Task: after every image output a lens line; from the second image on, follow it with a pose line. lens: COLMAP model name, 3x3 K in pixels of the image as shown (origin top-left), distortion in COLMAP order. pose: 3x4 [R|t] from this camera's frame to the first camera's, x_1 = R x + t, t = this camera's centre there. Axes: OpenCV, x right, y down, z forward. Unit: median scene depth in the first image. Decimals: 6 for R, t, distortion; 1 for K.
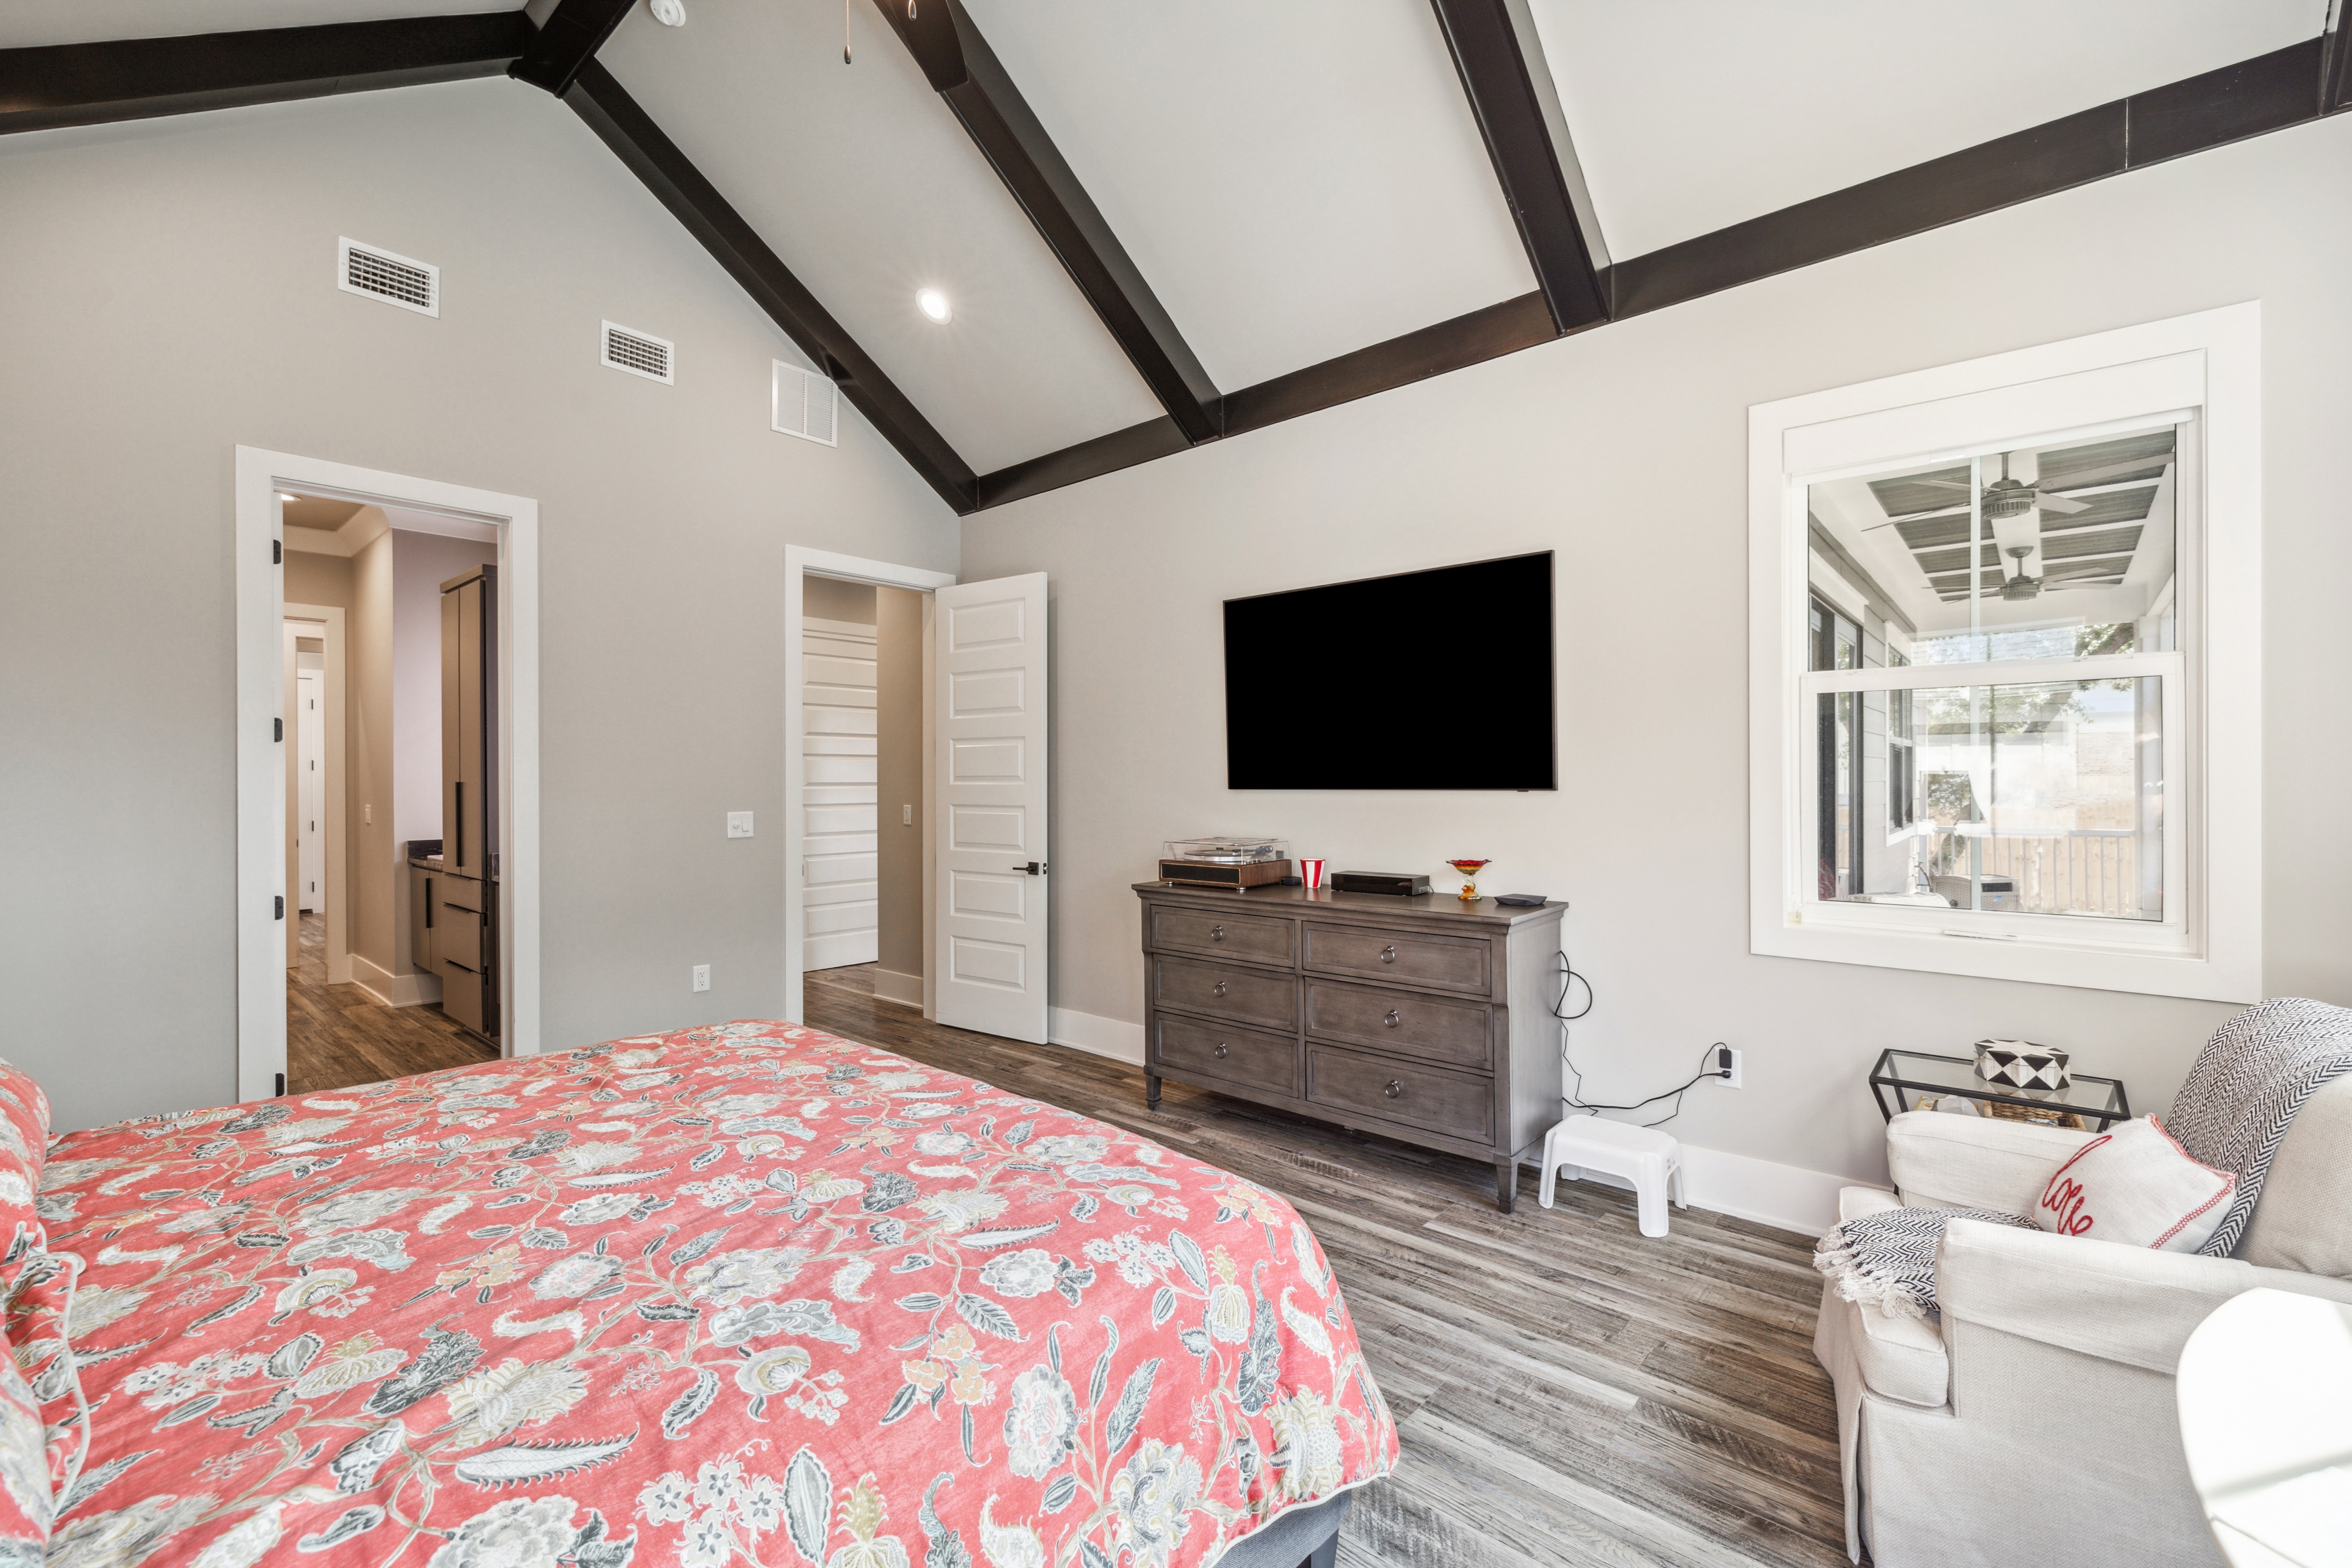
lens RADIAL K [[1001.9, 0, 1168.3], [0, 1001.9, 777.2], [0, 0, 1]] dist [0.000994, 0.000342]
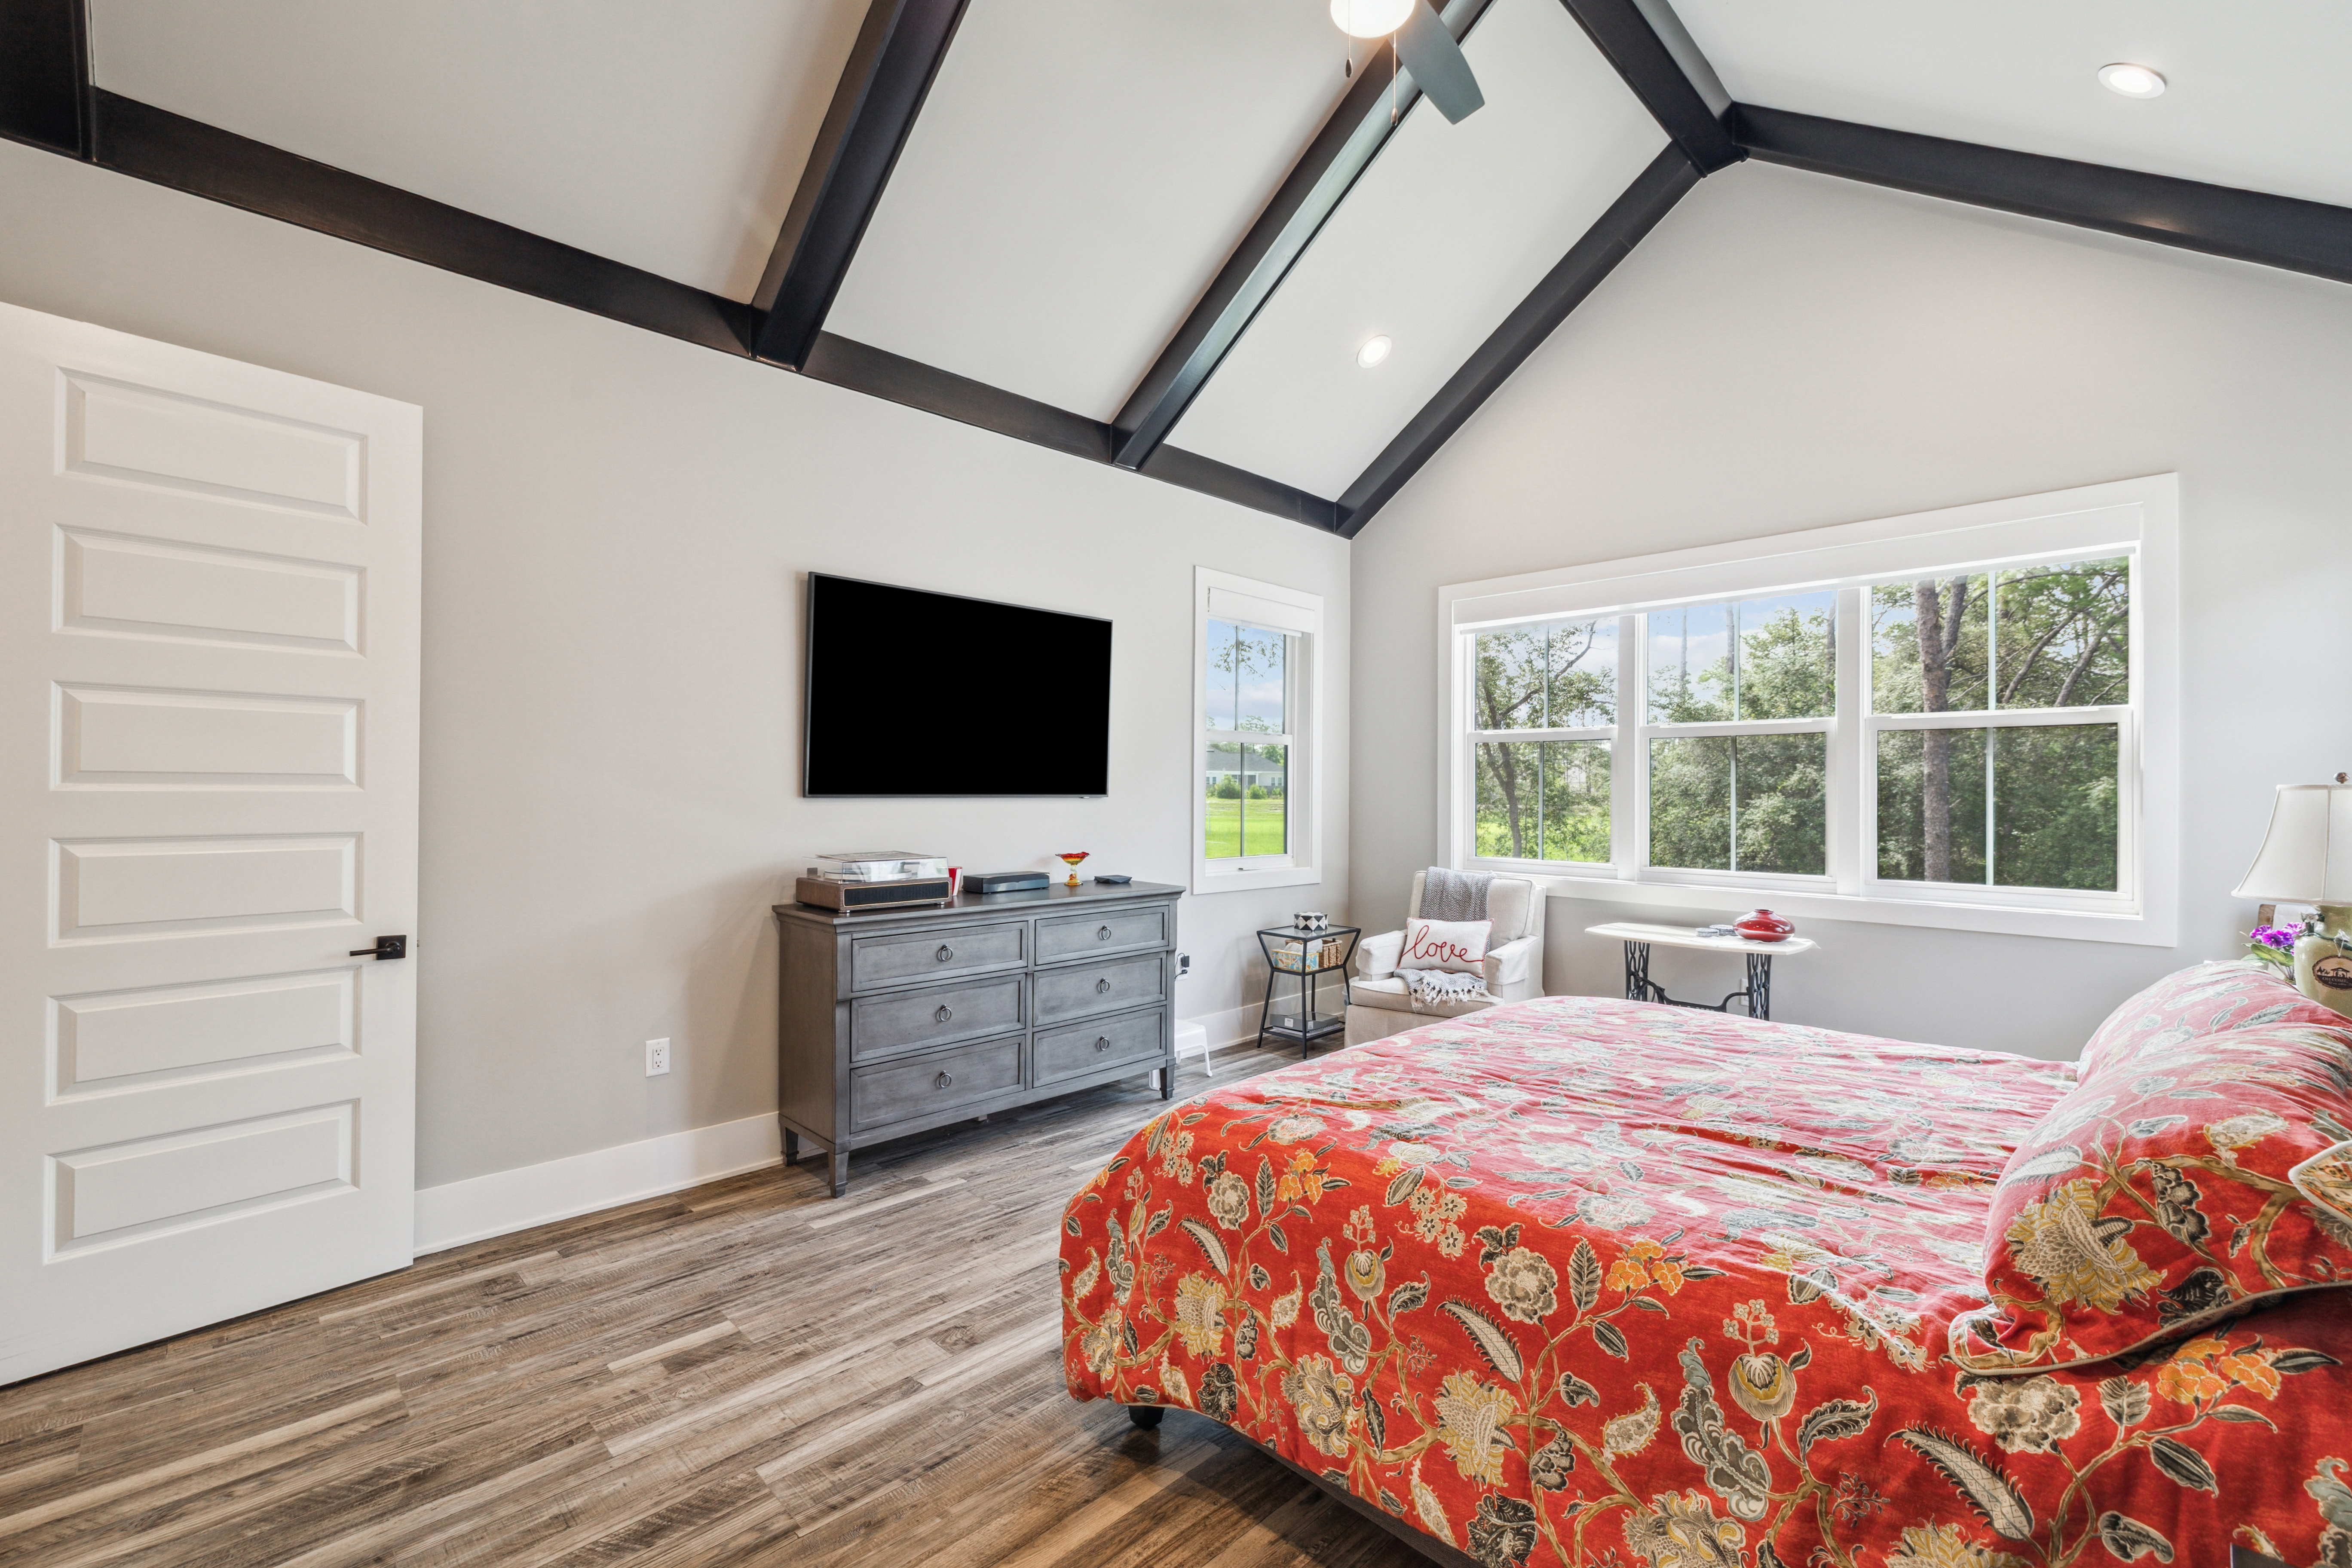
lens RADIAL K [[1001.9, 0, 1174.4], [0, 1001.9, 787.2], [0, 0, 1]] dist [0.000994, 0.000342]
pose [[0.078231, 0.009128, 0.996893, -0.730859], [-0.002456, 0.999957, -0.008963, 0.009825], [-0.996932, -0.001747, 0.078250, 0.614119]]
